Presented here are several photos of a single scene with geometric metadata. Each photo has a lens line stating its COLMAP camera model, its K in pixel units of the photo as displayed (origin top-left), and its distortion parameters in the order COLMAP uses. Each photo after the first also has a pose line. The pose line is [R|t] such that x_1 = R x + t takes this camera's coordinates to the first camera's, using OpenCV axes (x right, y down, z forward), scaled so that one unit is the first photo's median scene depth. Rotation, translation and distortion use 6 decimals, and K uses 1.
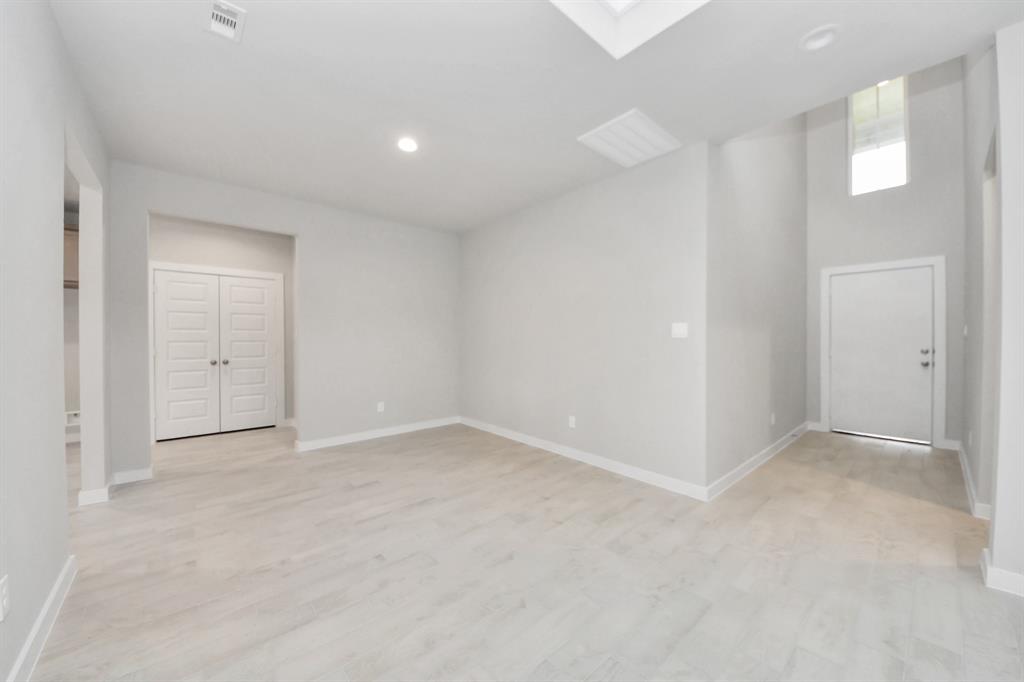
lens RADIAL K [[361.4, 0, 506.6], [0, 361.4, 340.5], [0, 0, 1]] dist [0.054693, -0.028126]
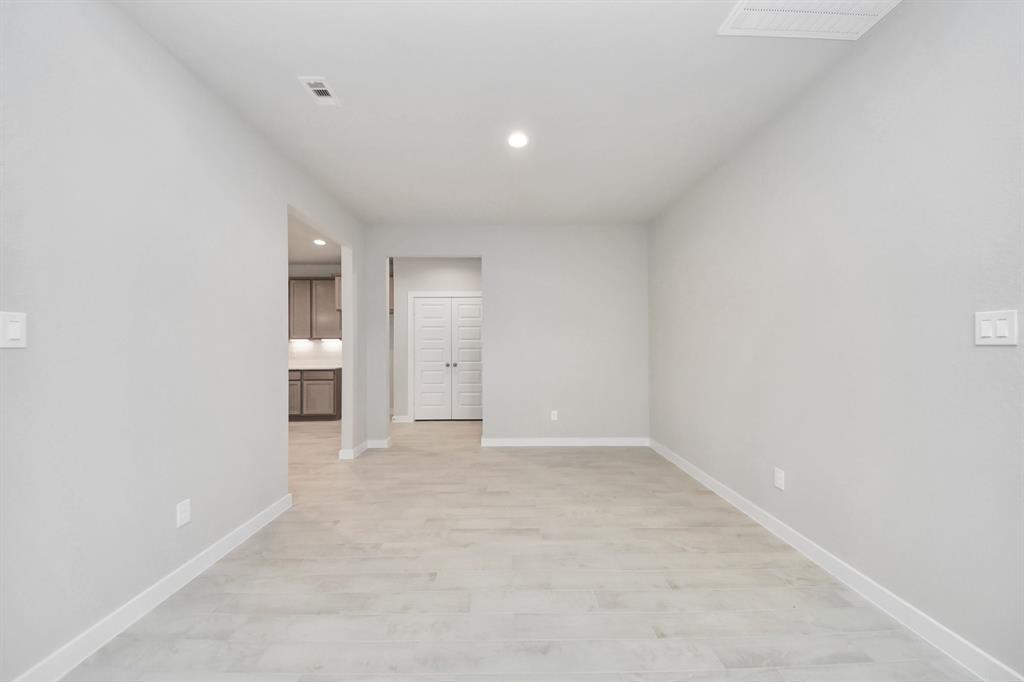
lens RADIAL K [[359.2, 0, 512.0], [0, 359.2, 341.0], [0, 0, 1]] dist [0.053299, -0.033443]
pose [[0.766753, -0.011874, -0.641833, 0.260790], [0.002917, 0.999883, -0.015014, -0.006093], [0.641936, 0.009640, 0.766697, 0.237591]]
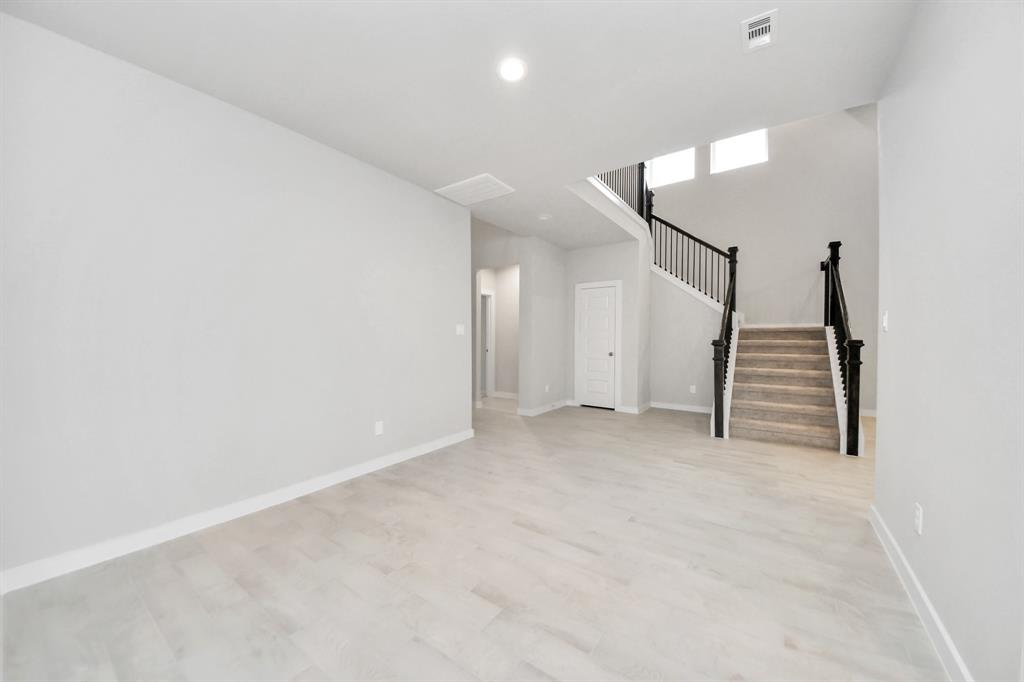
lens RADIAL K [[361.4, 0, 506.6], [0, 361.4, 340.5], [0, 0, 1]] dist [0.054693, -0.028126]
pose [[-0.226317, -0.013316, 0.973963, -0.830507], [0.004772, 0.999879, 0.014779, -0.000830], [-0.974042, 0.007993, -0.226226, 0.988902]]
